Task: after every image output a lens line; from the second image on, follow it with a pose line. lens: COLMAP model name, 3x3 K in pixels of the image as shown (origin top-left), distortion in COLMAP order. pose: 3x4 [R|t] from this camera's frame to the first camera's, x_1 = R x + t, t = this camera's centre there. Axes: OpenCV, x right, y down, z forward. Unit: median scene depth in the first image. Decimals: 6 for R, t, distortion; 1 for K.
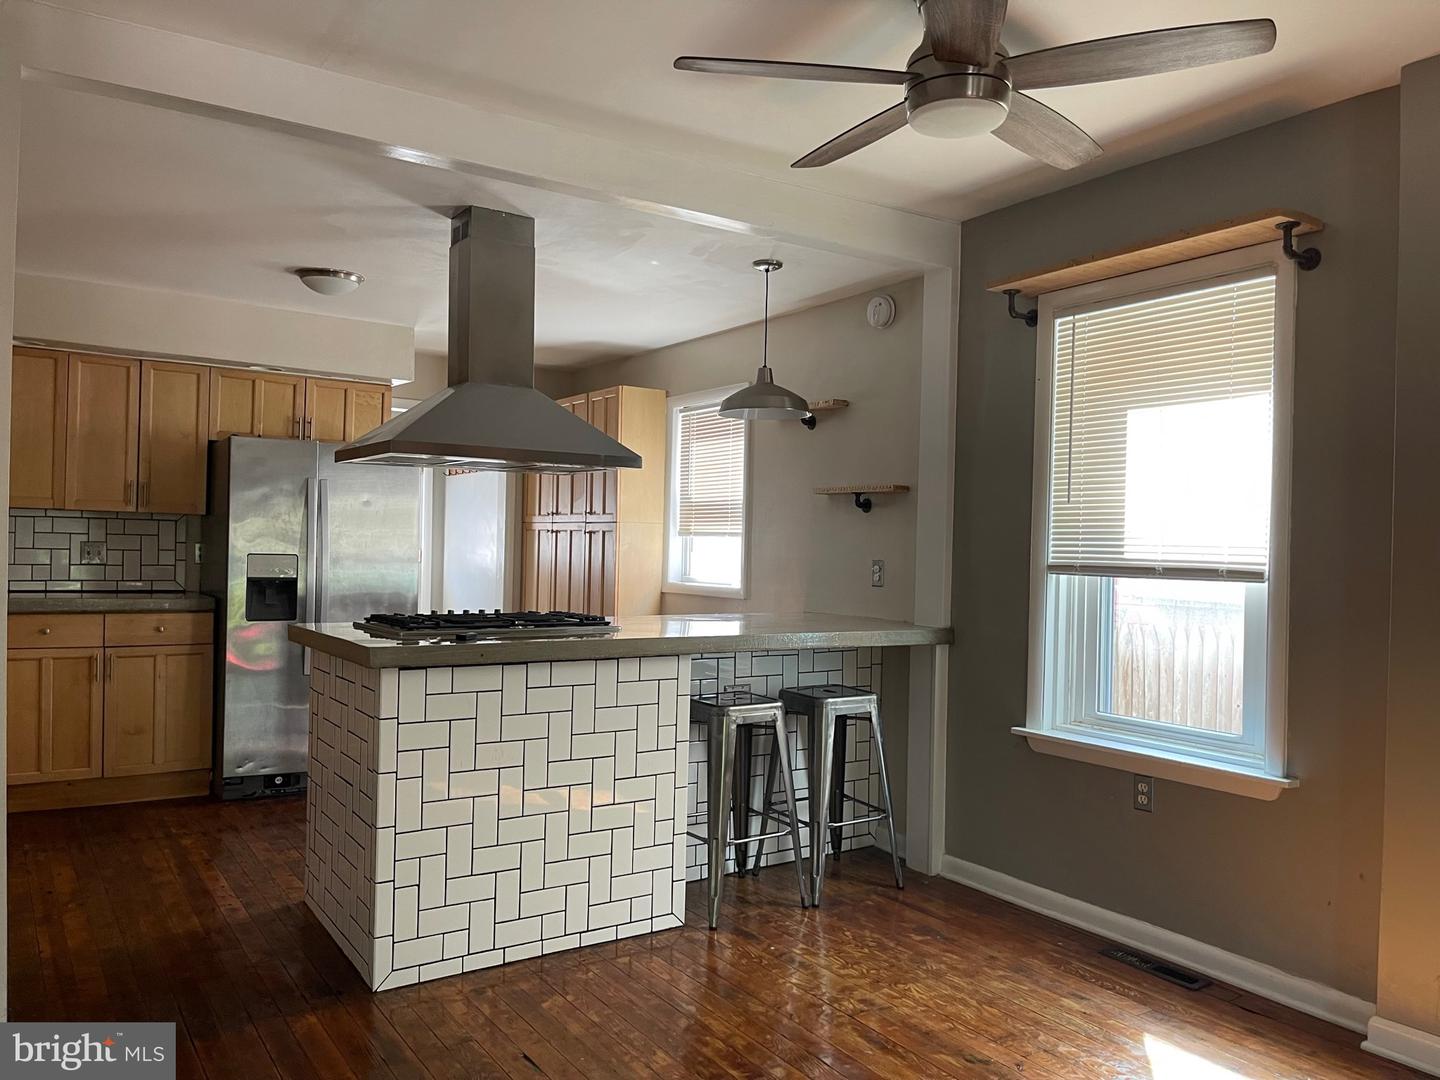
lens RADIAL K [[1093.1, 0, 733.3], [0, 1093.1, 545.6], [0, 0, 1]] dist [0.055009, -0.073928]
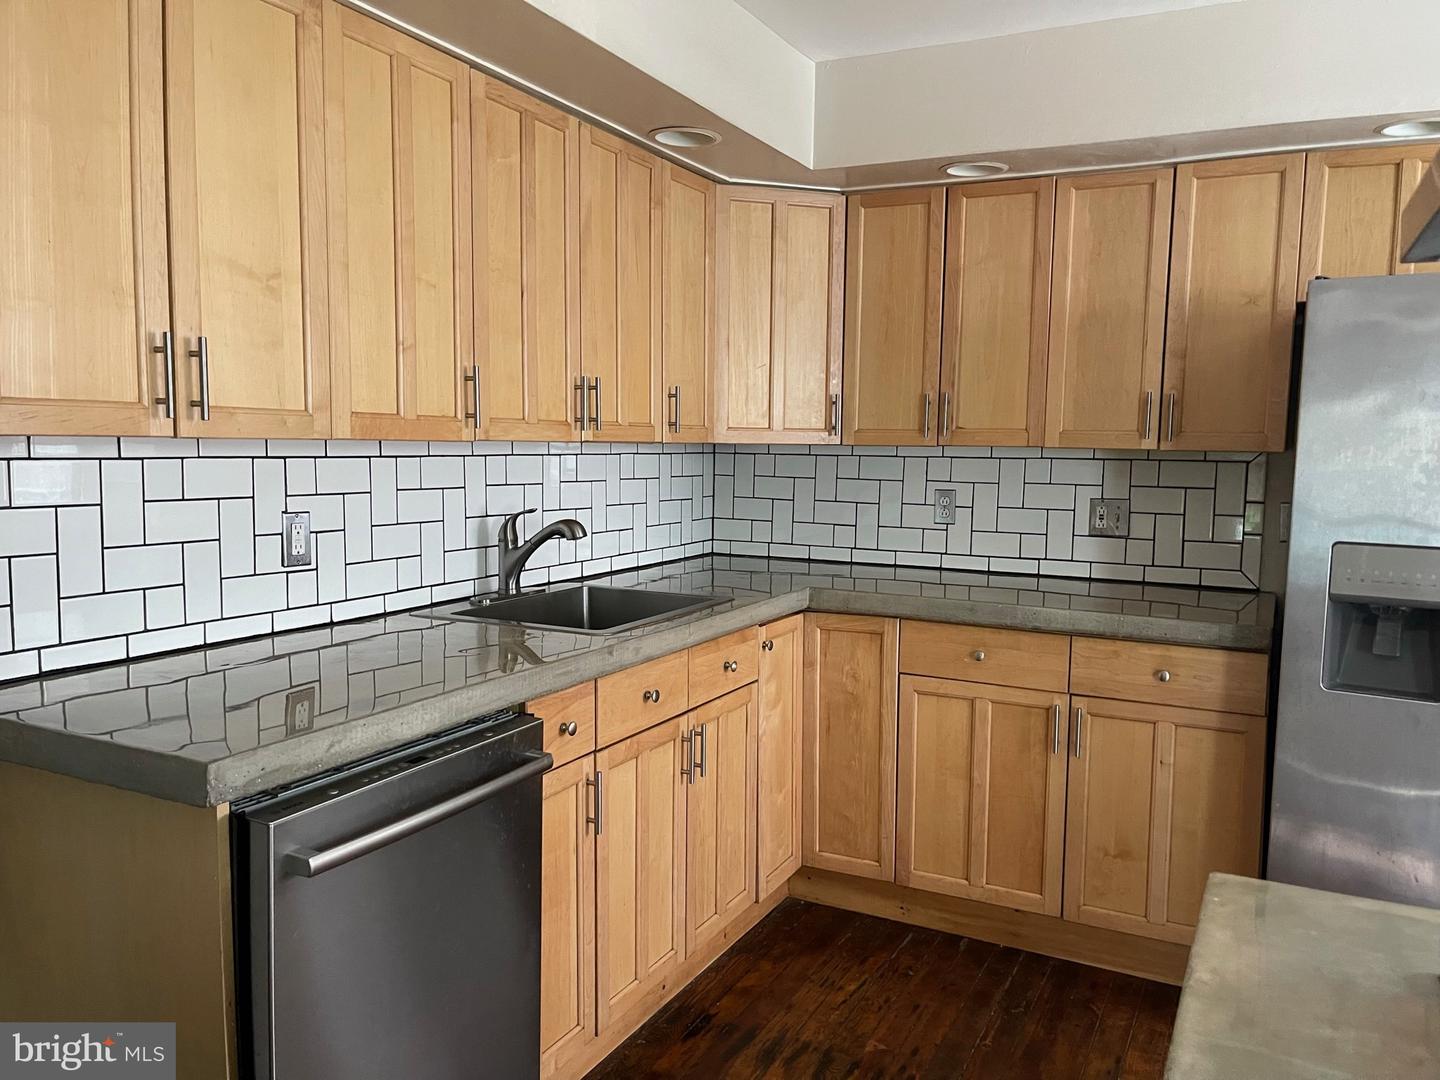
lens RADIAL K [[1093.1, 0, 740.3], [0, 1093.1, 552.5], [0, 0, 1]] dist [0.055009, -0.073928]
pose [[0.493309, 0.073723, -0.866724, -0.219204], [-0.003993, 0.996583, 0.082496, -0.032027], [0.869845, -0.037235, 0.491918, 0.736280]]
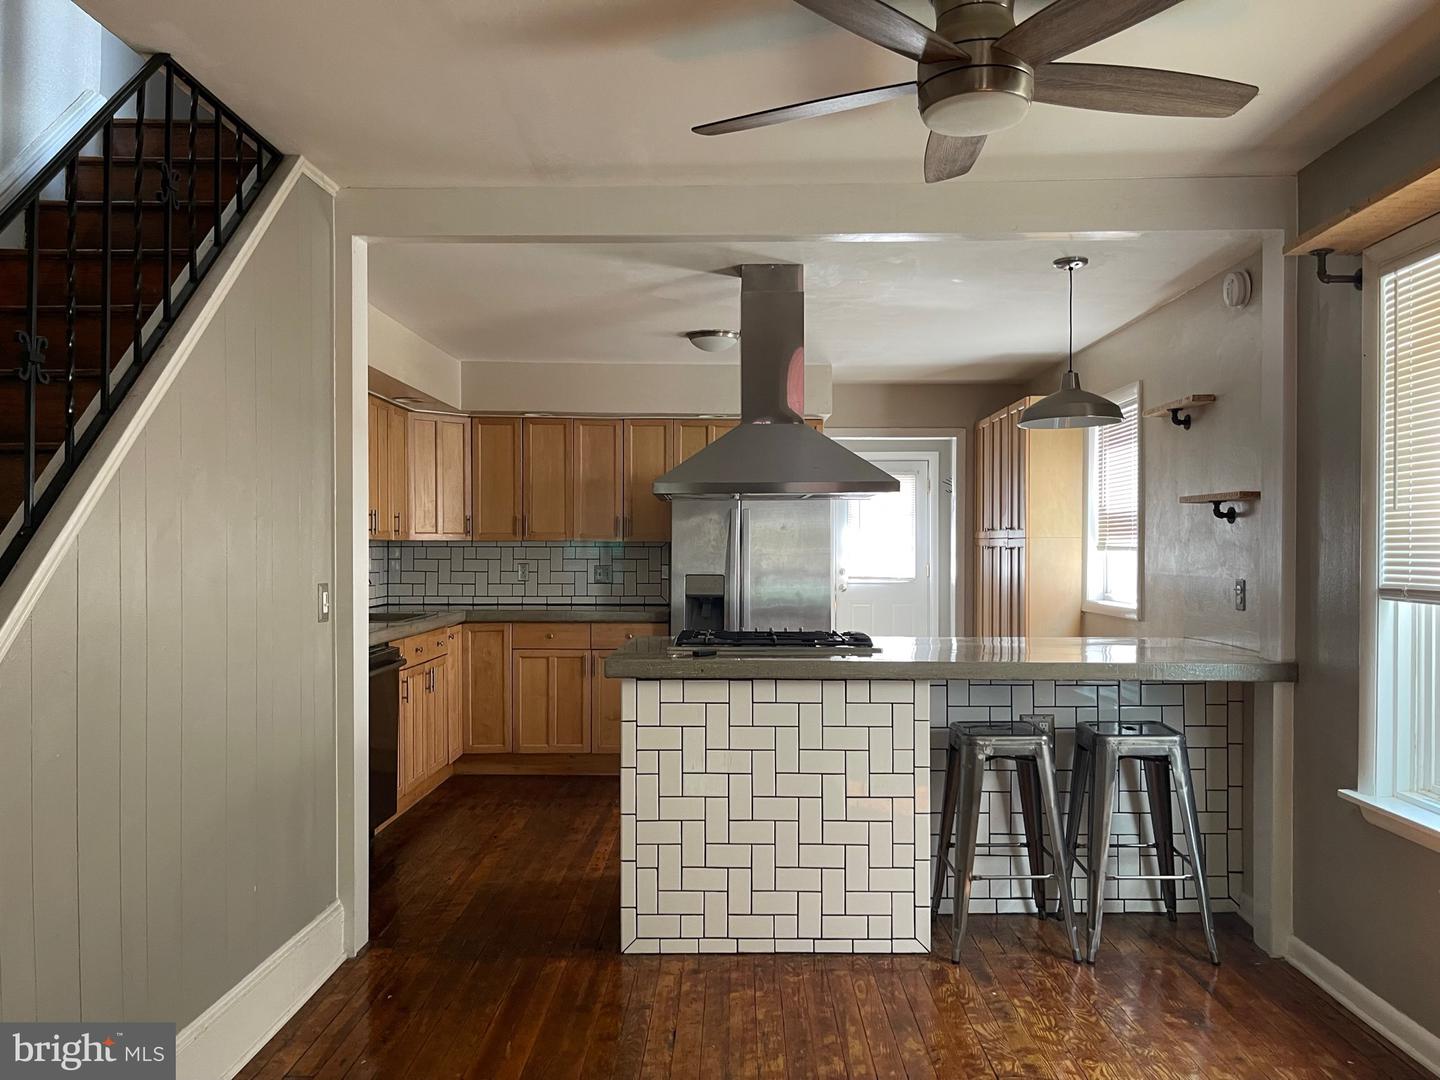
lens RADIAL K [[1093.1, 0, 730.1], [0, 1093.1, 548.2], [0, 0, 1]] dist [0.055009, -0.073928]
pose [[0.821881, -0.019866, -0.569313, 0.348935], [0.017377, 0.999801, -0.009802, -0.011383], [0.569394, -0.001837, 0.822063, 0.078217]]
